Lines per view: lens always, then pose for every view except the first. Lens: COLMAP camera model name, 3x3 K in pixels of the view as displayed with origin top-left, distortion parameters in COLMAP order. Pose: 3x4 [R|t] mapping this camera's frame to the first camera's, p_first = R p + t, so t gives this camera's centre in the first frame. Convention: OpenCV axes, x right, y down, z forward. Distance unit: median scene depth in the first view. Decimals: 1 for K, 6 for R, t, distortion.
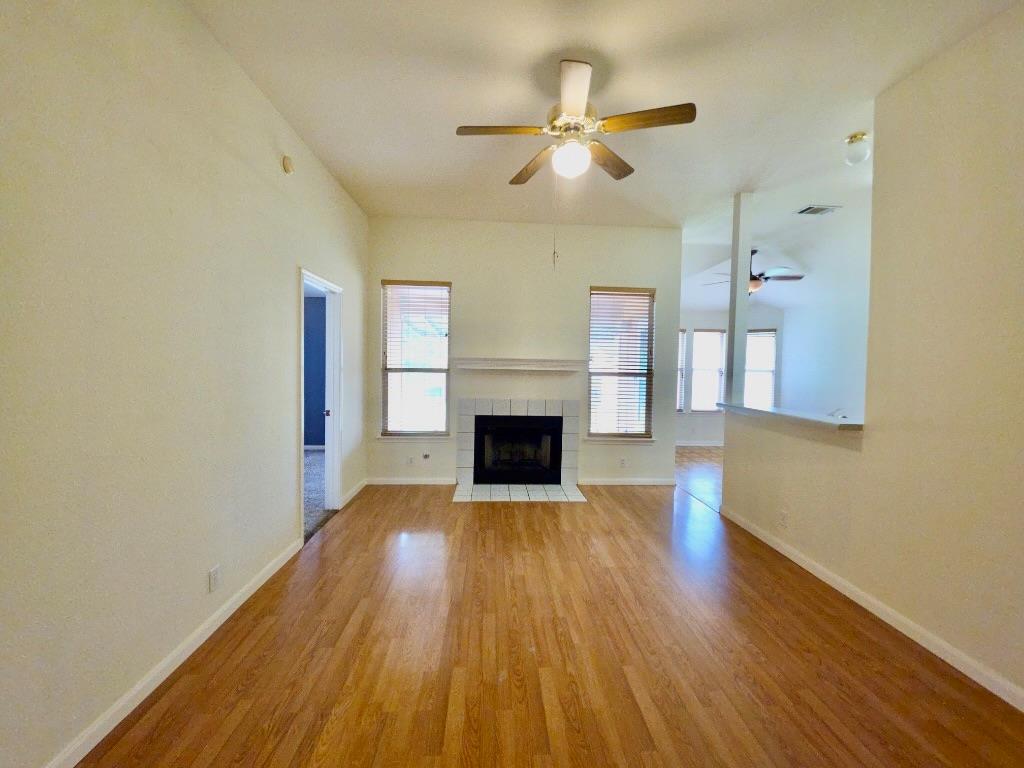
lens RADIAL K [[420.0, 0, 508.2], [0, 420.0, 379.3], [0, 0, 1]] dist [0.004126, -0.006036]
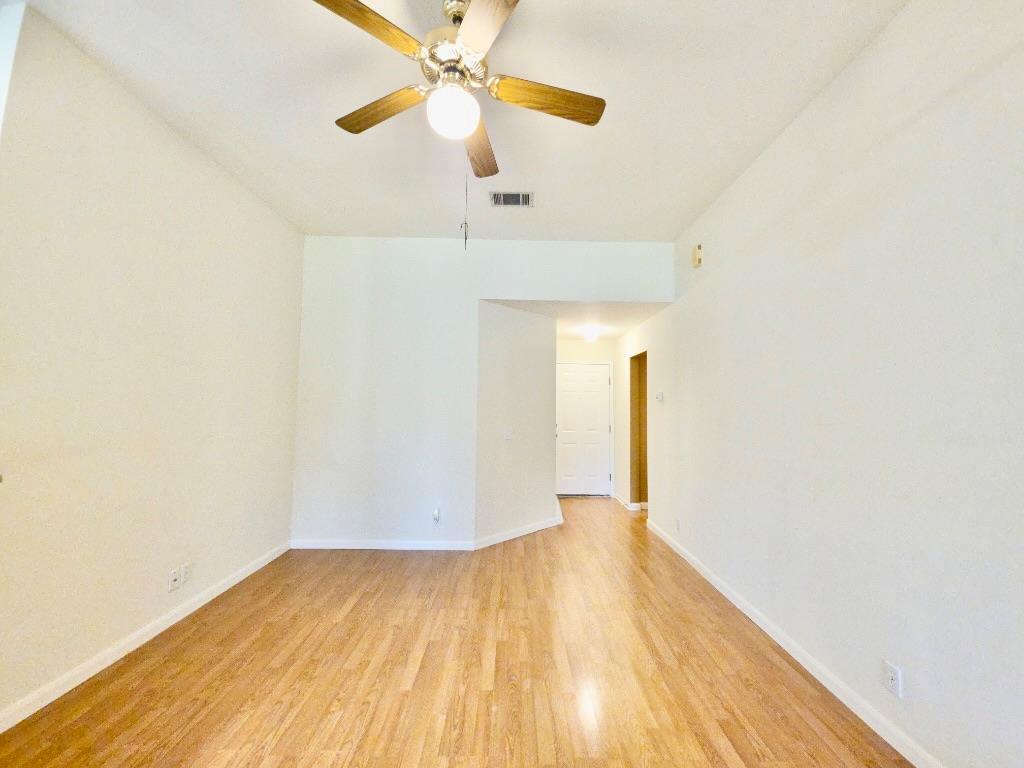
lens RADIAL K [[420.0, 0, 512.4], [0, 420.0, 392.1], [0, 0, 1]] dist [0.004126, -0.006036]
pose [[-0.998805, -0.029098, 0.039273, 0.004168], [-0.028226, 0.999347, 0.022574, -0.074553], [-0.039904, 0.021438, -0.998973, 2.038280]]
